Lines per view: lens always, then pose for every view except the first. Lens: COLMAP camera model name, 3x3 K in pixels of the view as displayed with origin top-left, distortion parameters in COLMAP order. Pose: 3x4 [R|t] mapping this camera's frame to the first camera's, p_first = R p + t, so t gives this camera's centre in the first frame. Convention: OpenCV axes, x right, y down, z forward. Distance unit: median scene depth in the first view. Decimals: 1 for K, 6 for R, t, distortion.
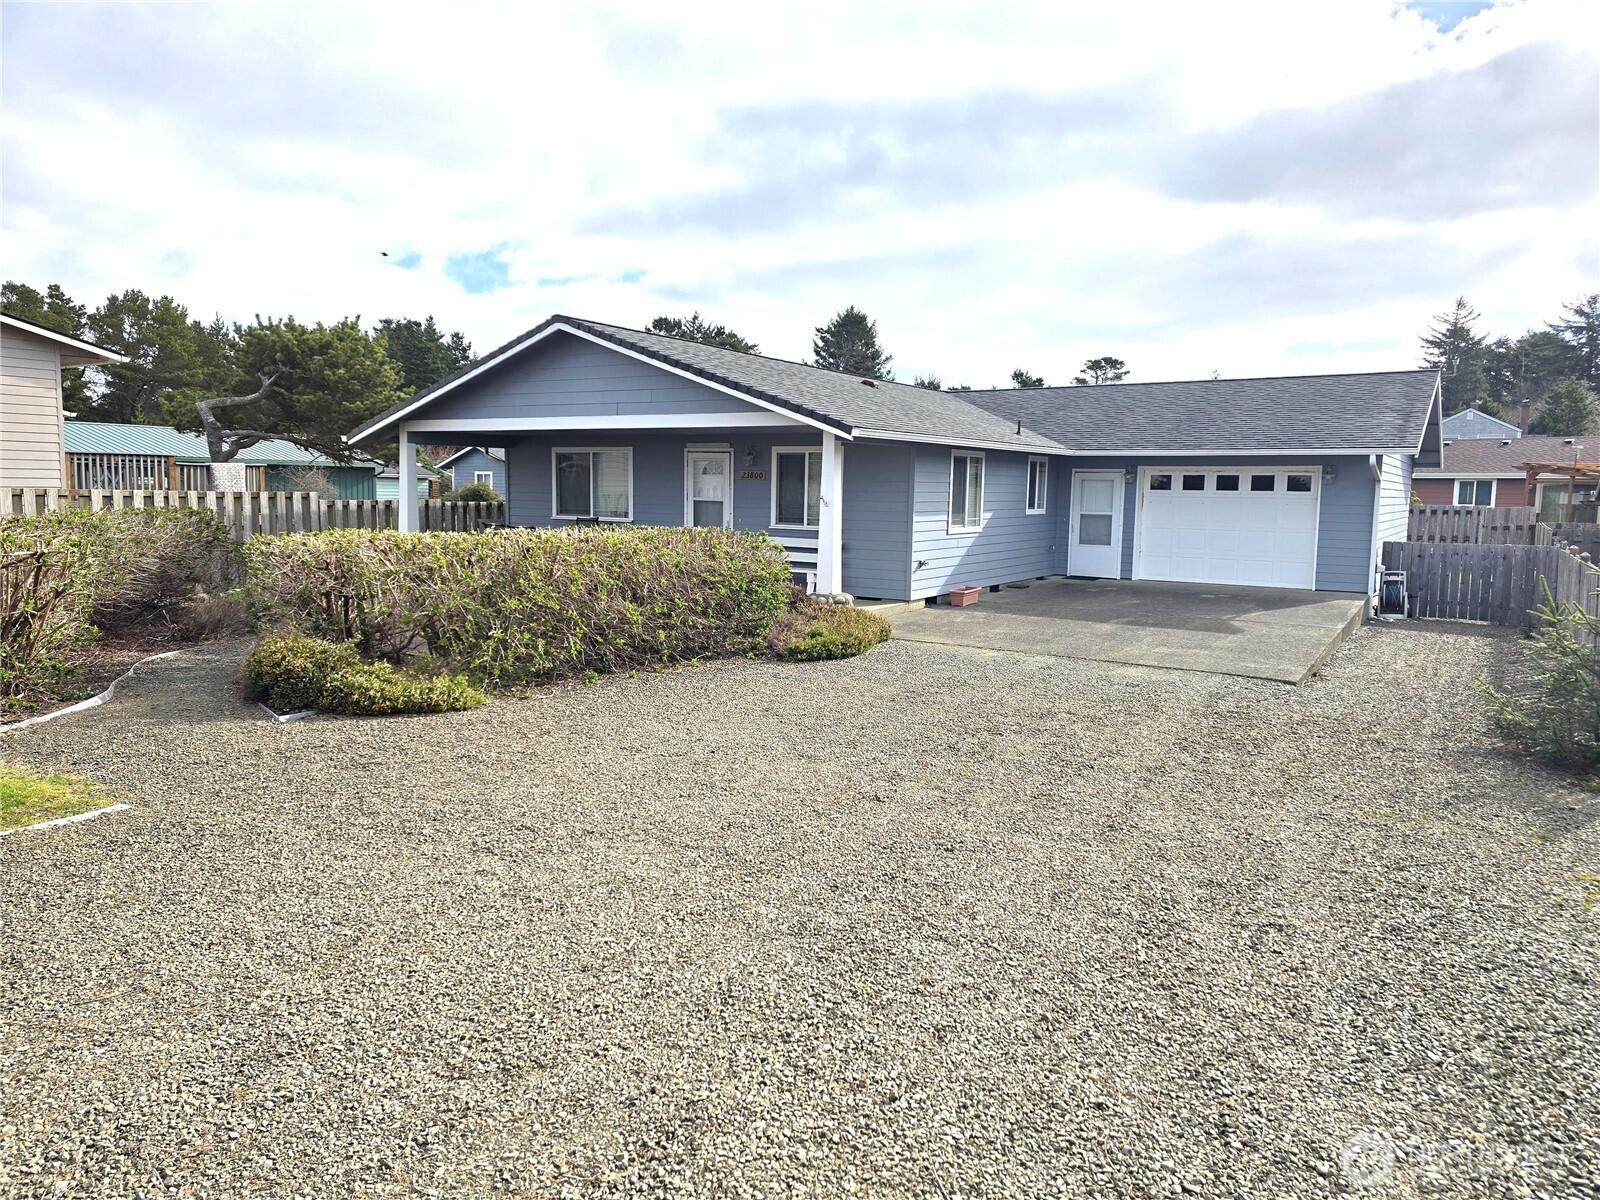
lens RADIAL K [[1082.2, 0, 800.0], [0, 1082.2, 600.0], [0, 0, 1]] dist [0.069558, -0.065890]
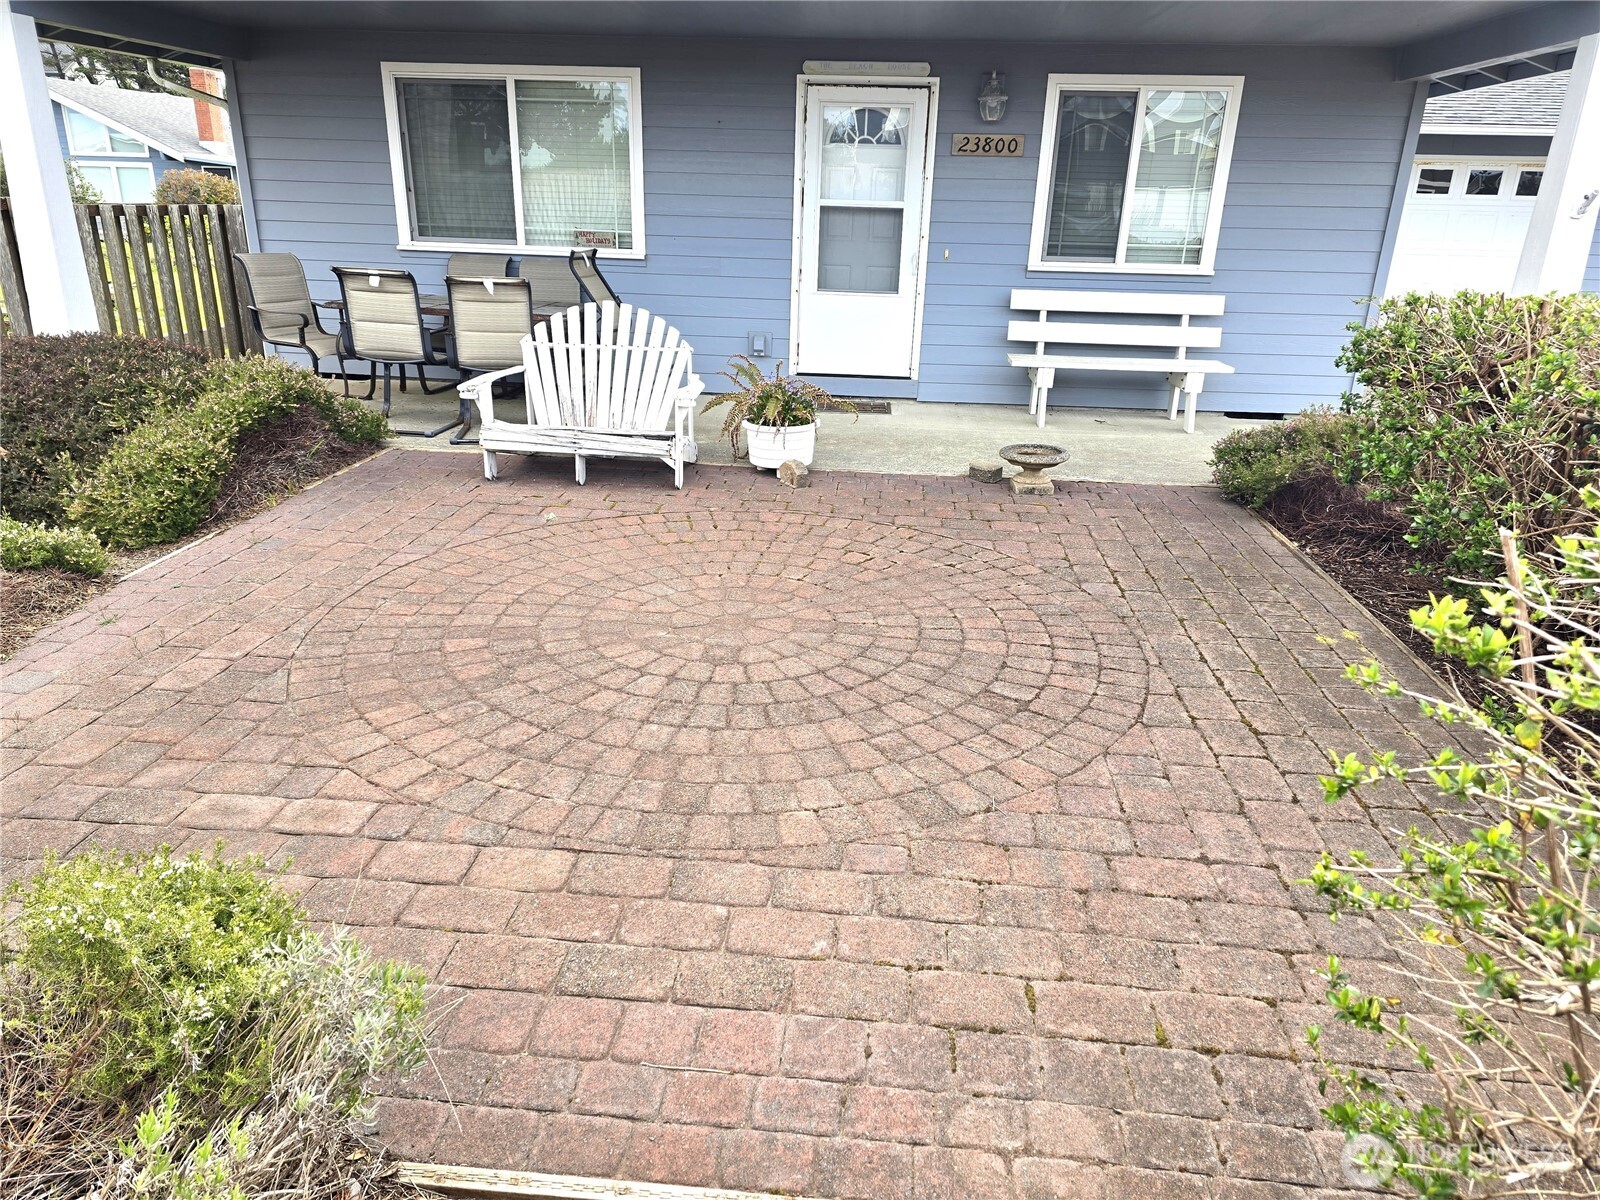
lens RADIAL K [[1066.1, 0, 795.6], [0, 1066.1, 601.4], [0, 0, 1]] dist [0.073700, -0.073942]
pose [[0.883863, -0.152370, 0.442233, -0.321499], [0.038318, 0.965864, 0.256201, -0.047855], [-0.466174, -0.209501, 0.859529, 0.580219]]
